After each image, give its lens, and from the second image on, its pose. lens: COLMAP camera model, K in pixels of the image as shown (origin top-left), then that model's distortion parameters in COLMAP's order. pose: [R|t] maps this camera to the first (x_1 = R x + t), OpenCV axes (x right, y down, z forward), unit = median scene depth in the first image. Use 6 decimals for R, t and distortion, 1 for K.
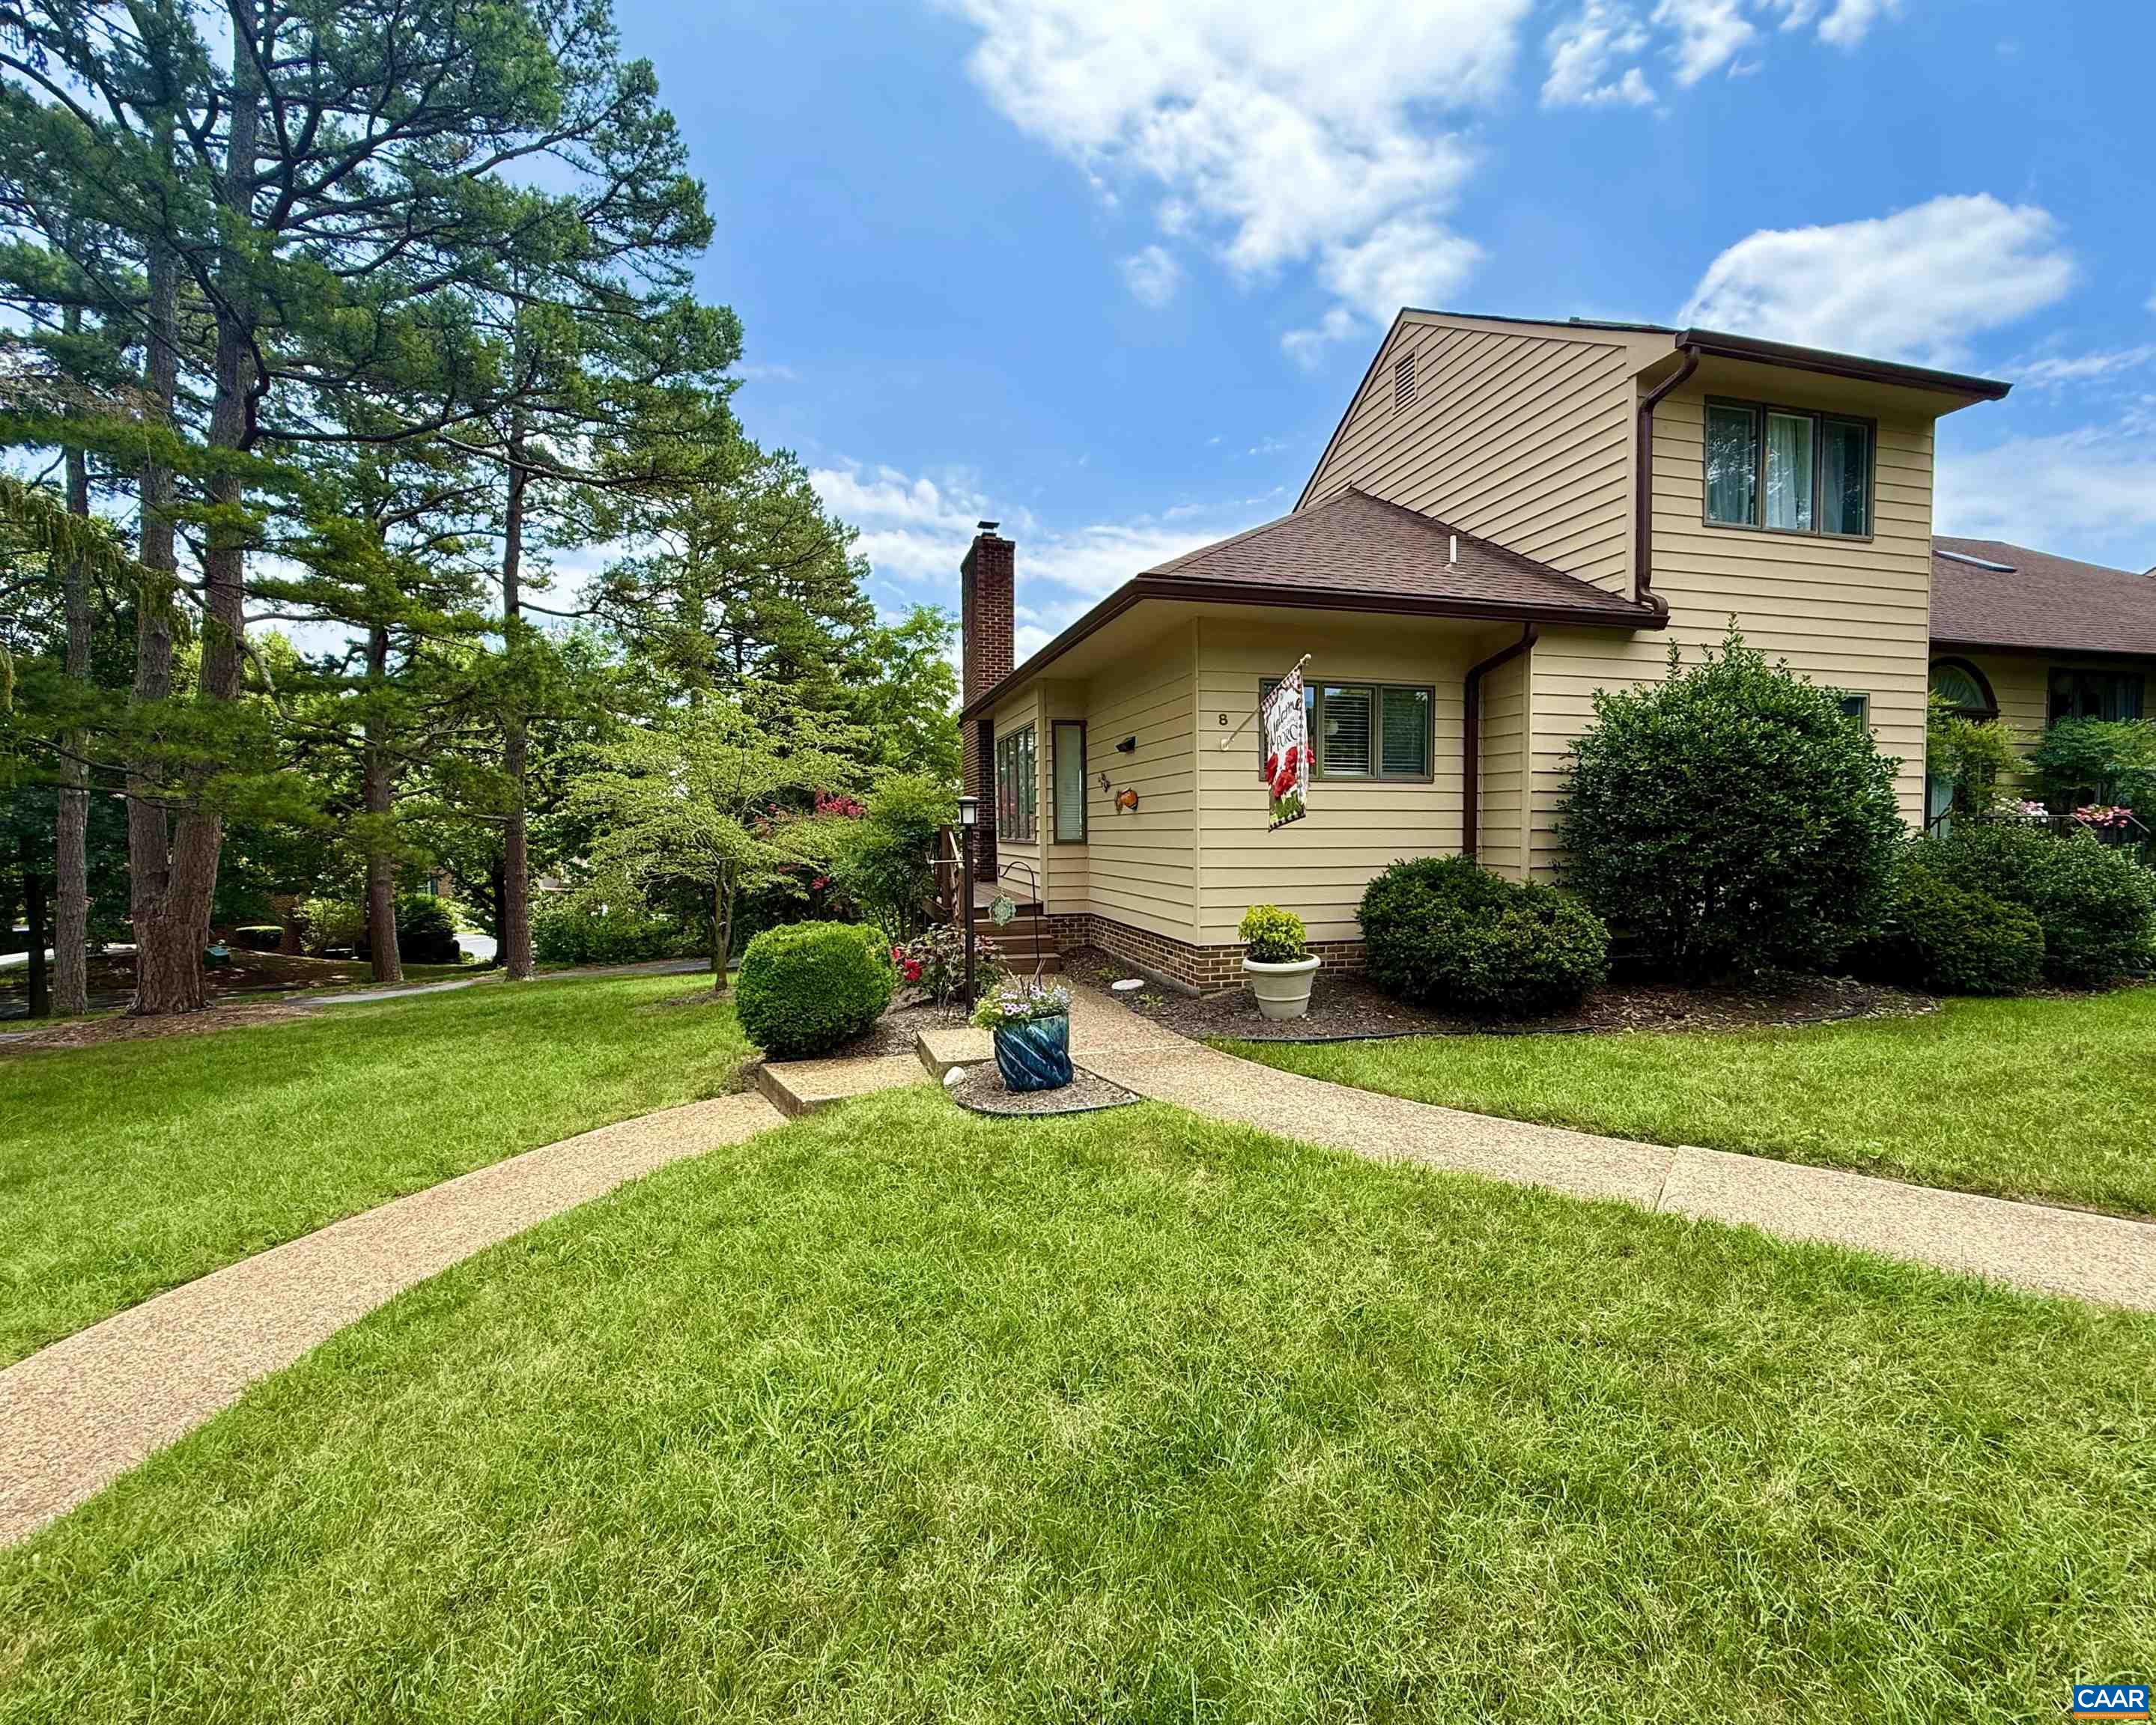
lens RADIAL K [[952.8, 0, 1076.1], [0, 952.8, 863.4], [0, 0, 1]] dist [0.000039, 0.000405]
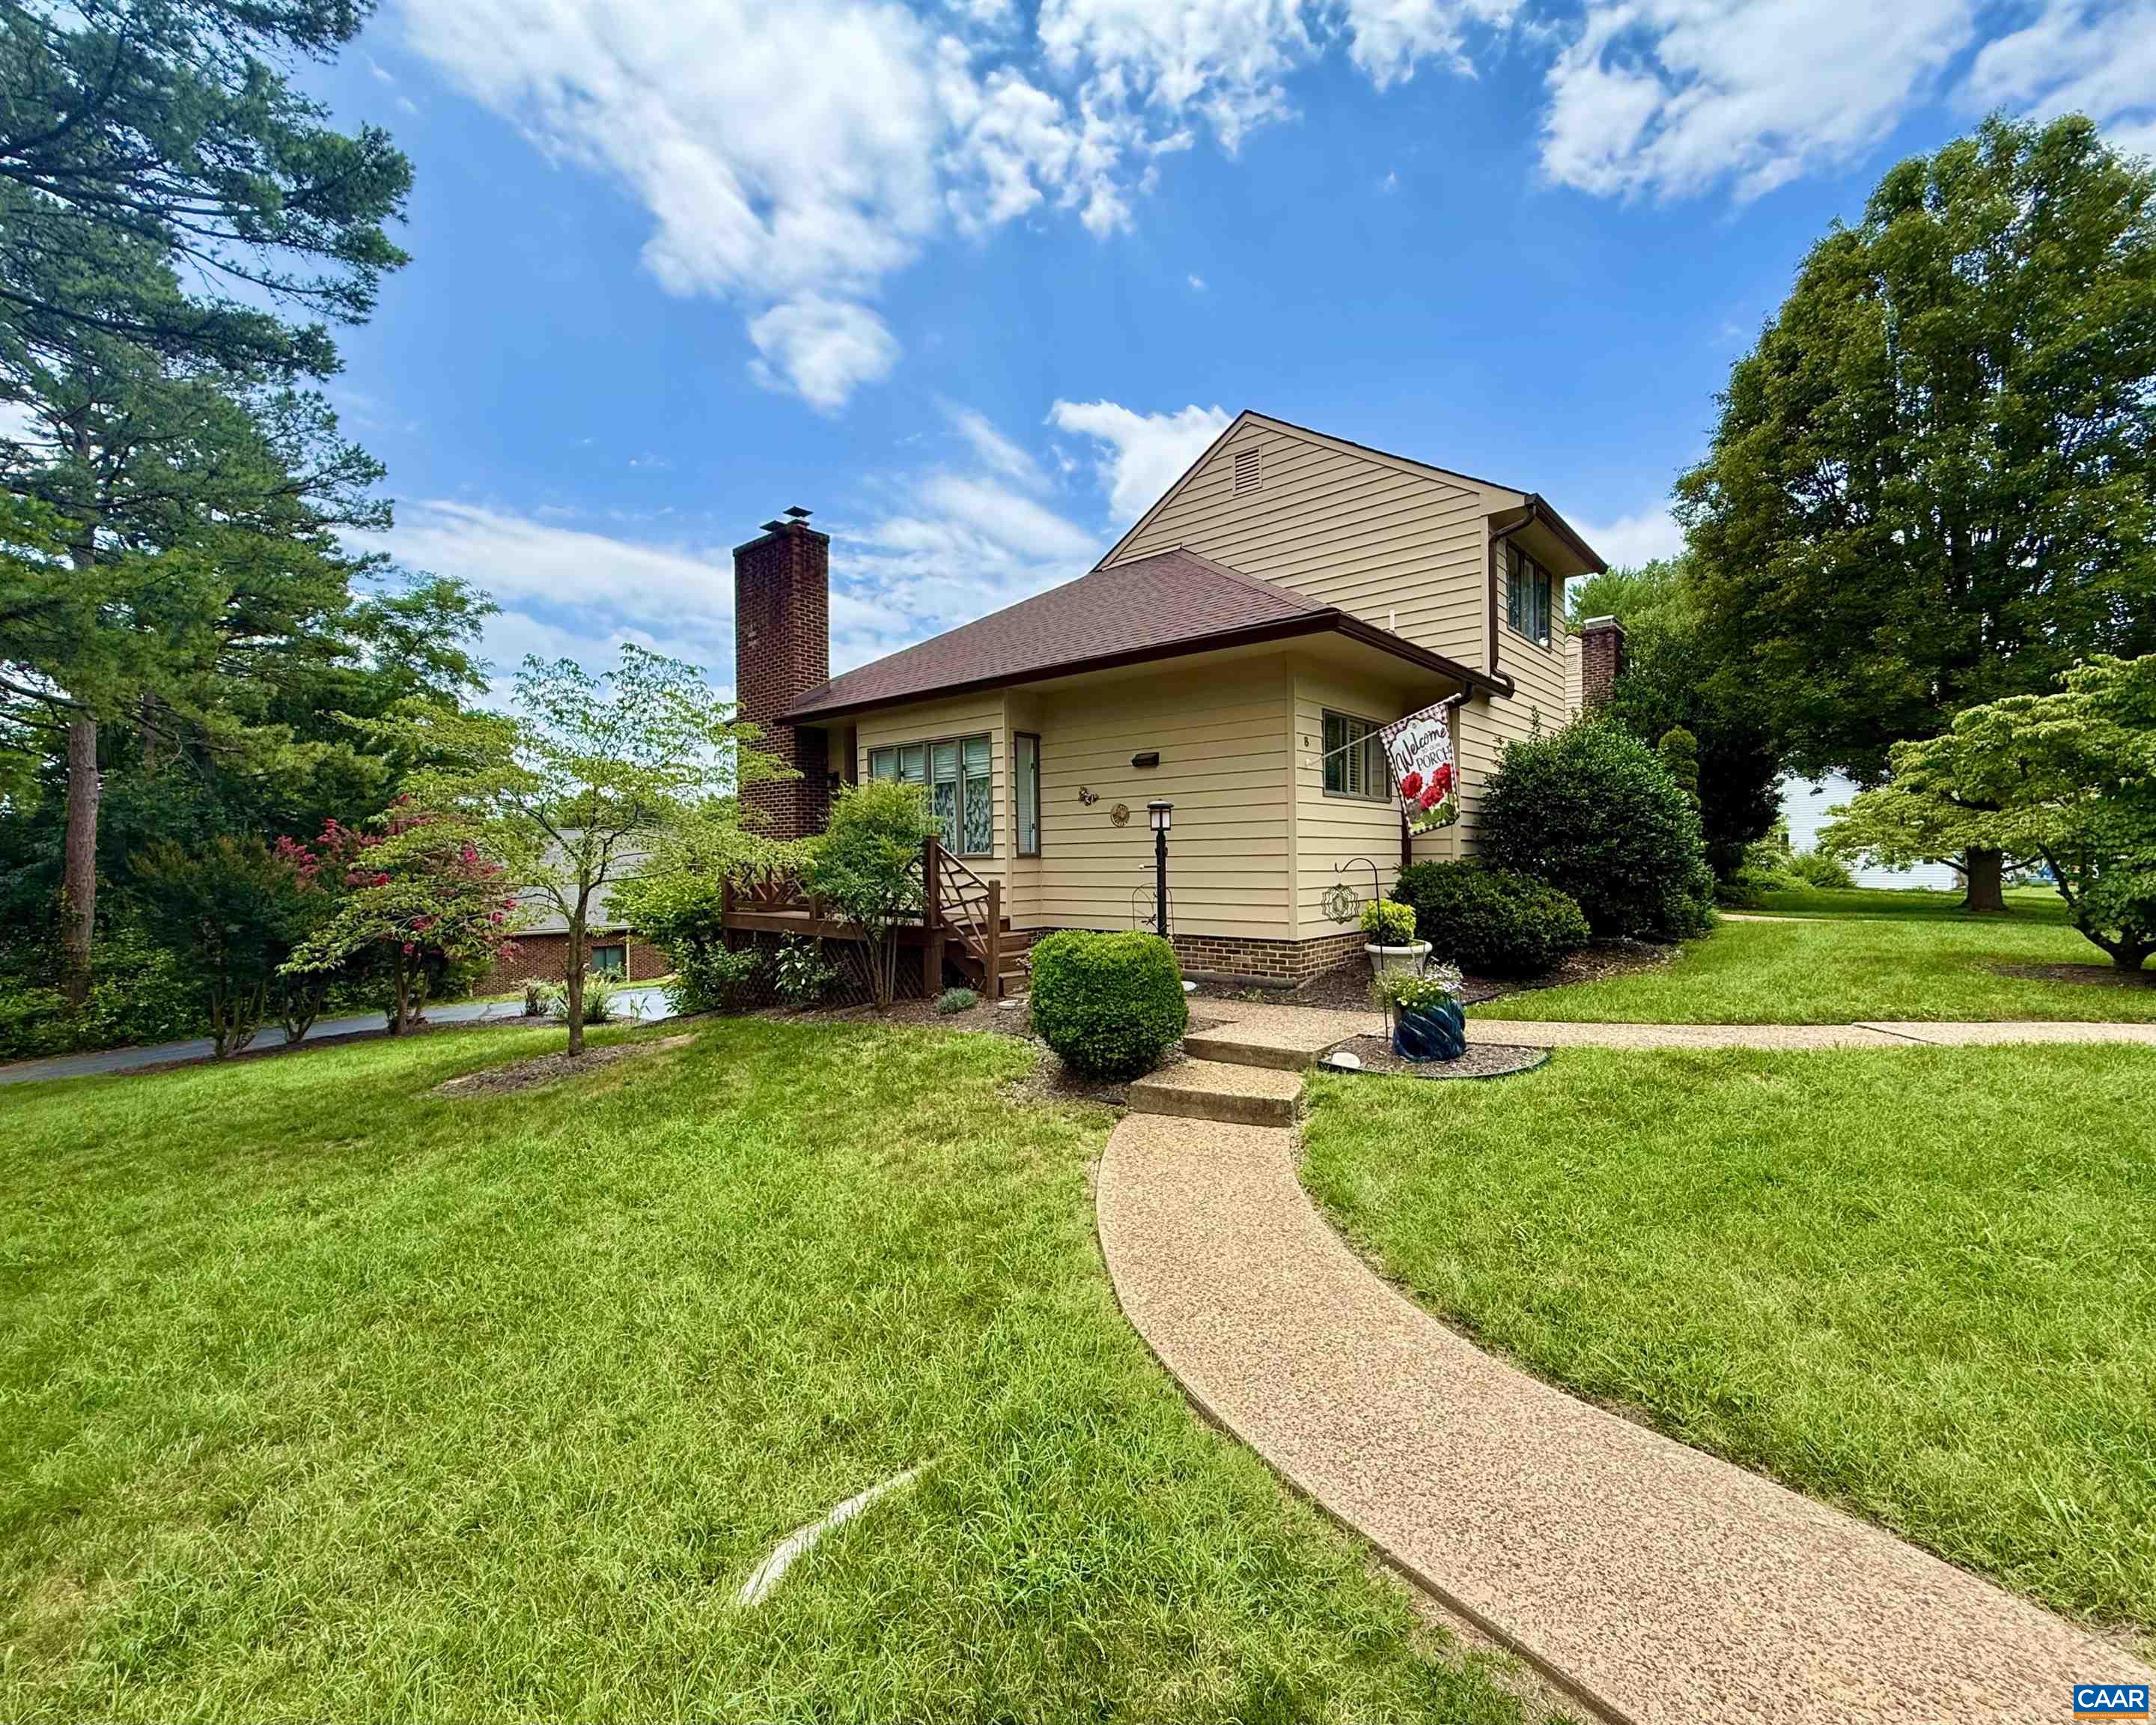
lens RADIAL K [[952.9, 0, 1079.6], [0, 952.9, 861.5], [0, 0, 1]] dist [0.000039, 0.000405]
pose [[0.827044, -0.001697, 0.562135, -0.518435], [0.024155, 0.999179, -0.032521, 0.016747], [-0.561619, 0.040475, 0.826406, 0.157133]]
